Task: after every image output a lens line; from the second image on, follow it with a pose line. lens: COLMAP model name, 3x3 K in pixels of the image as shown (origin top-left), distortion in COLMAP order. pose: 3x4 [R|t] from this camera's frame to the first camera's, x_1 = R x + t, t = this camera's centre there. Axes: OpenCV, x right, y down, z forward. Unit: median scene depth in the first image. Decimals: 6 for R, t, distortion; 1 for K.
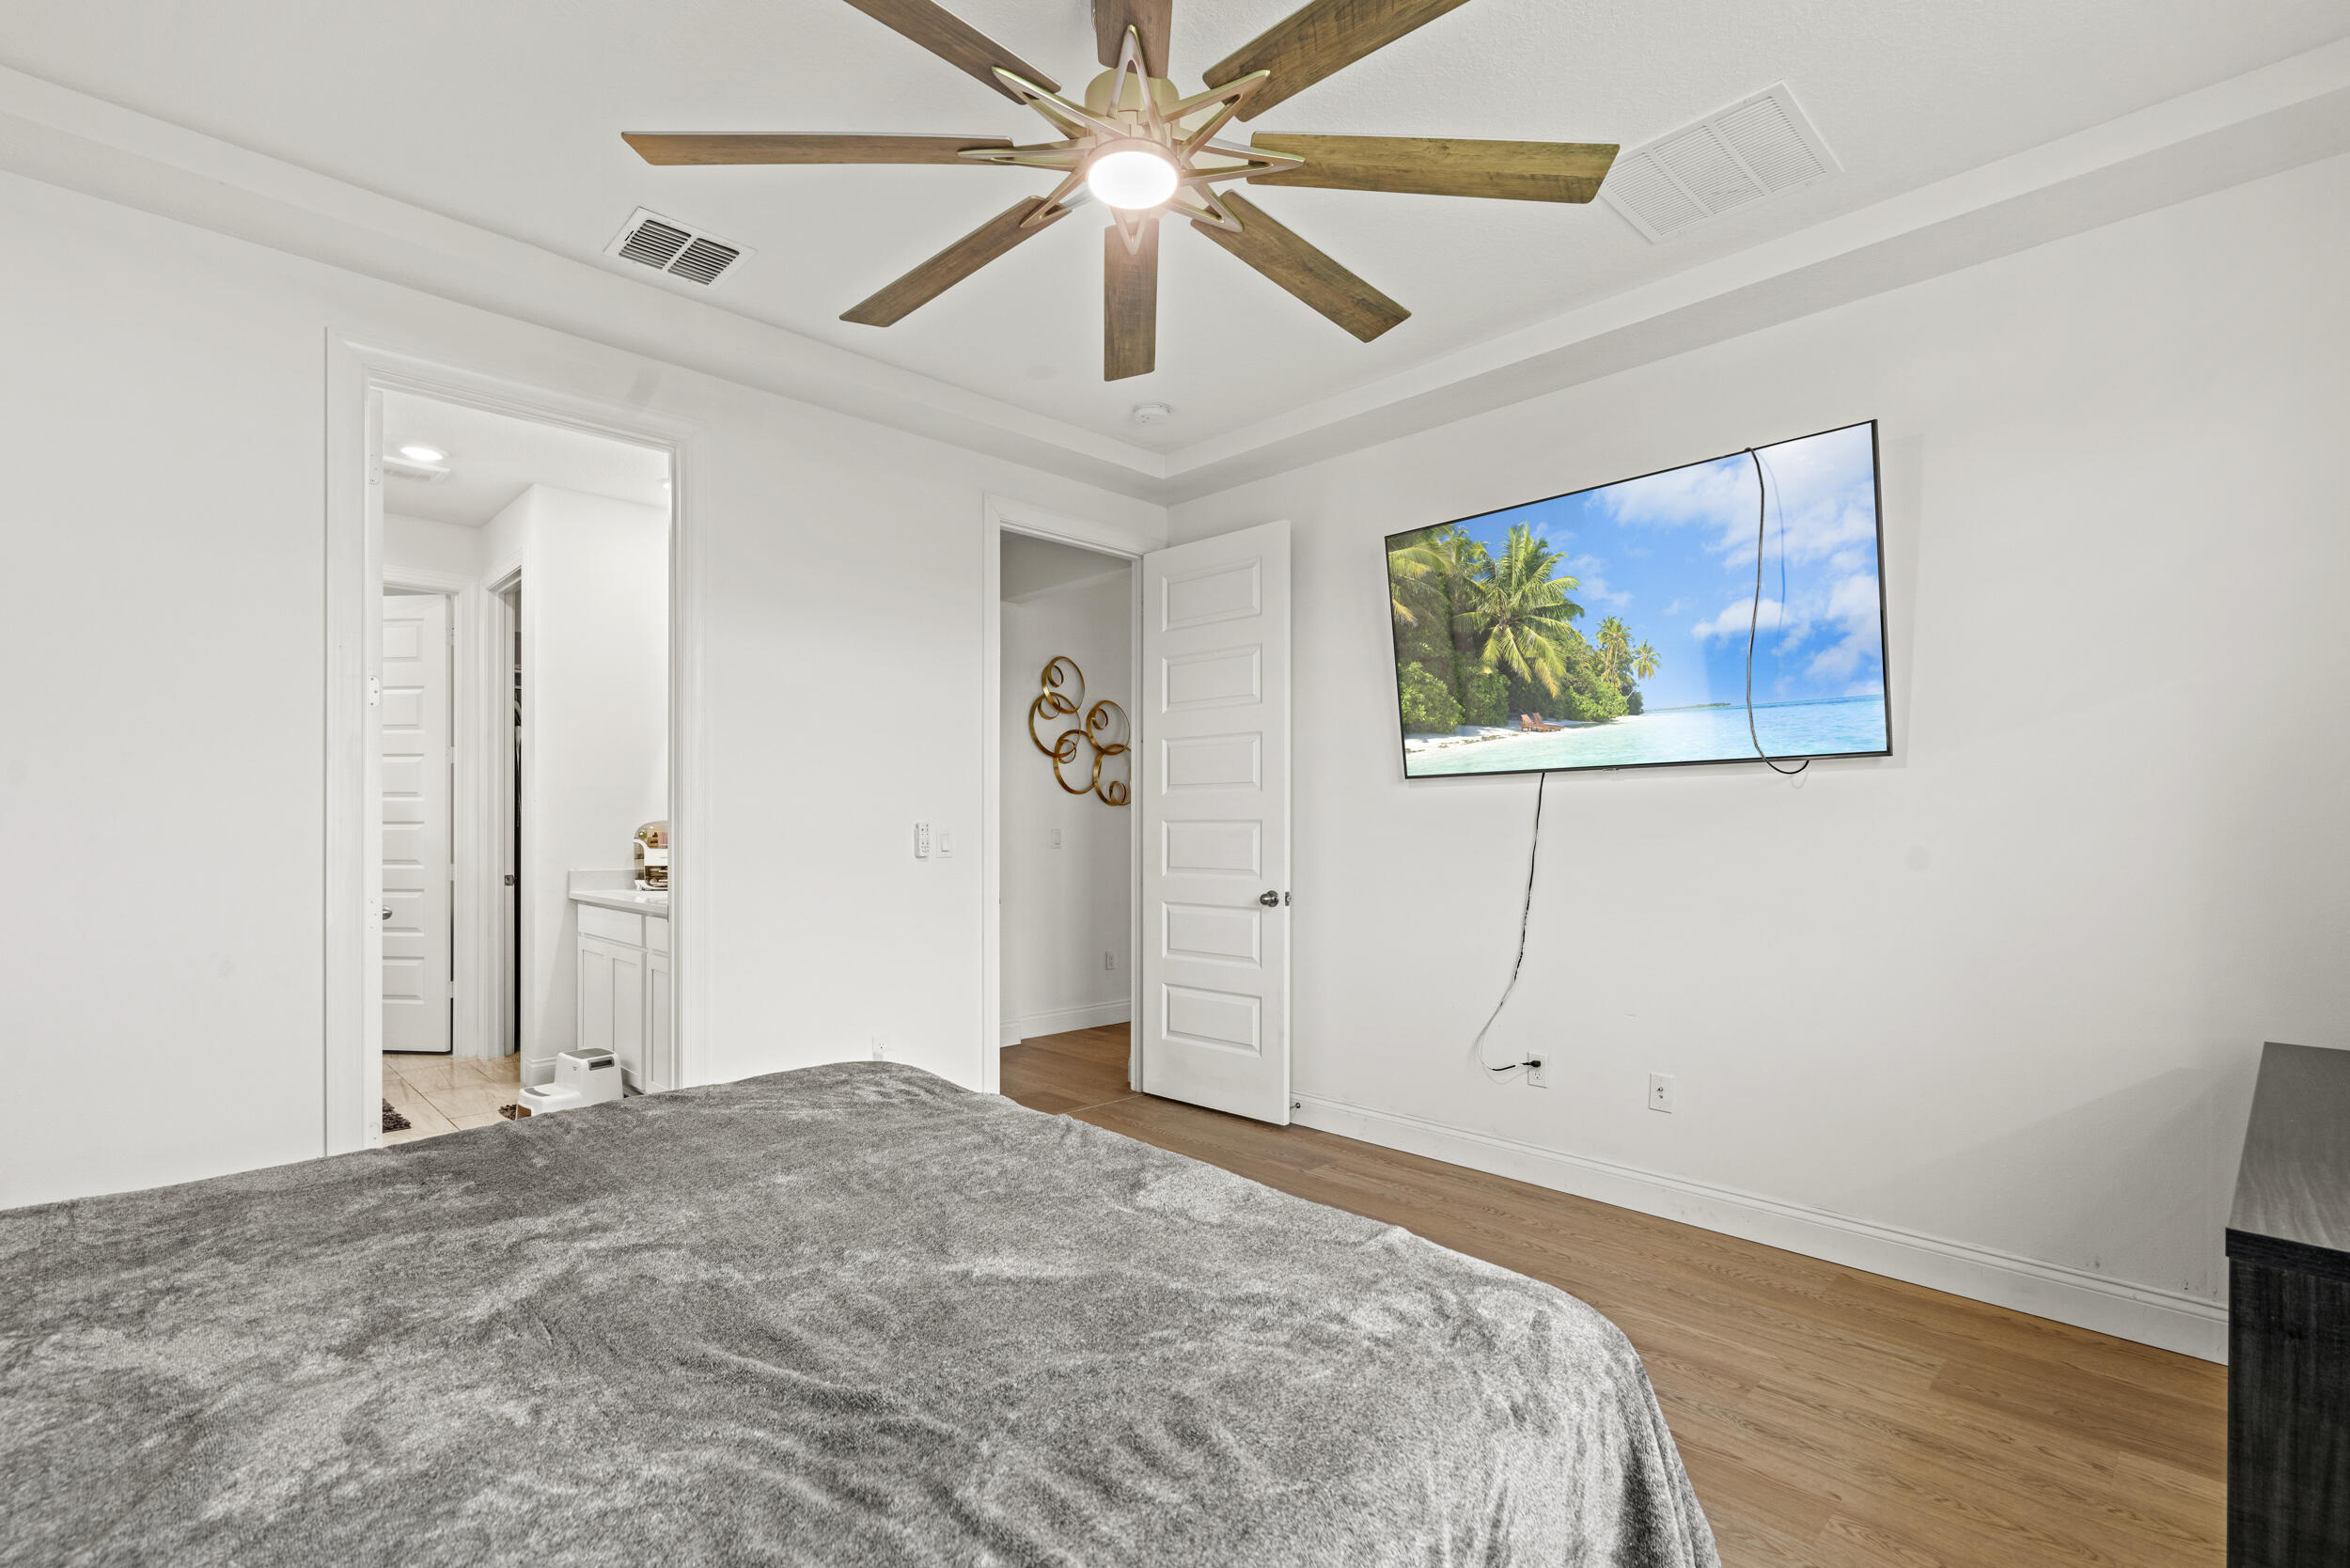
lens RADIAL K [[1058.1, 0, 1163.6], [0, 1058.1, 794.8], [0, 0, 1]] dist [-0.023193, -0.000204]
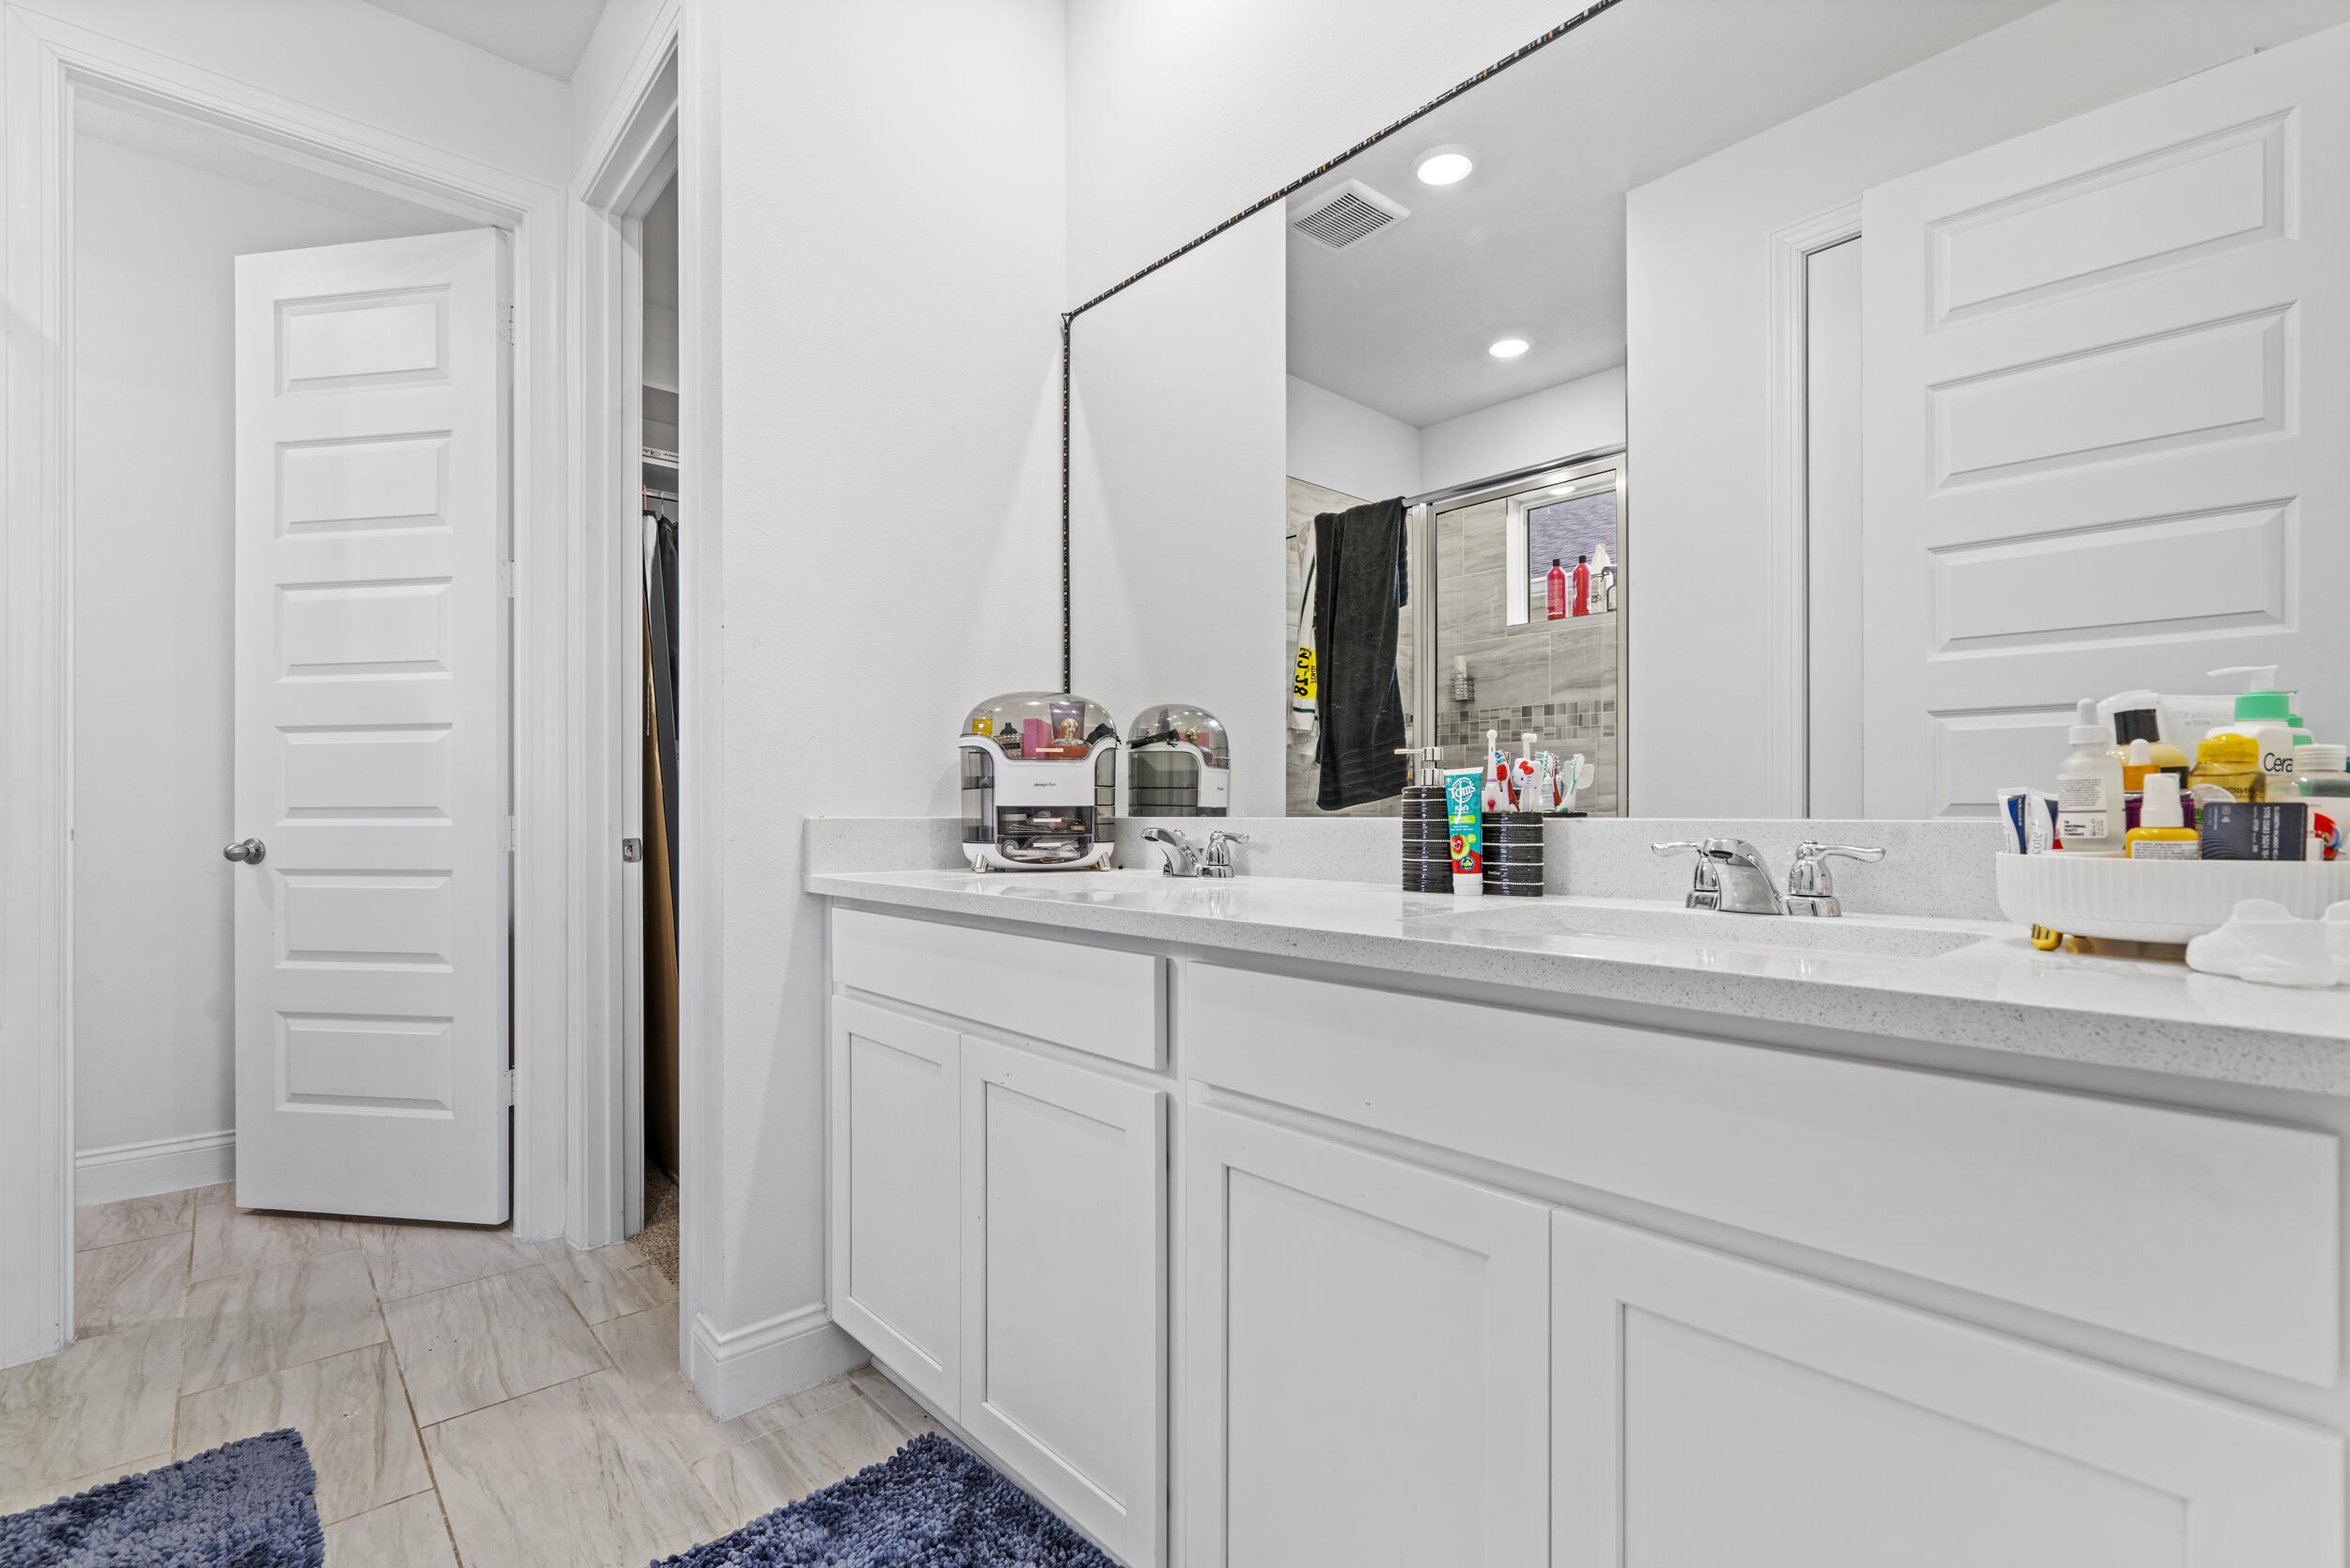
lens RADIAL K [[1058.1, 0, 1186.8], [0, 1058.1, 797.2], [0, 0, 1]] dist [-0.023193, -0.000204]
pose [[0.998802, 0.001639, -0.048898, -0.402206], [-0.001376, 0.999984, 0.005418, 0.061647], [0.048906, -0.005345, 0.998789, 0.618565]]
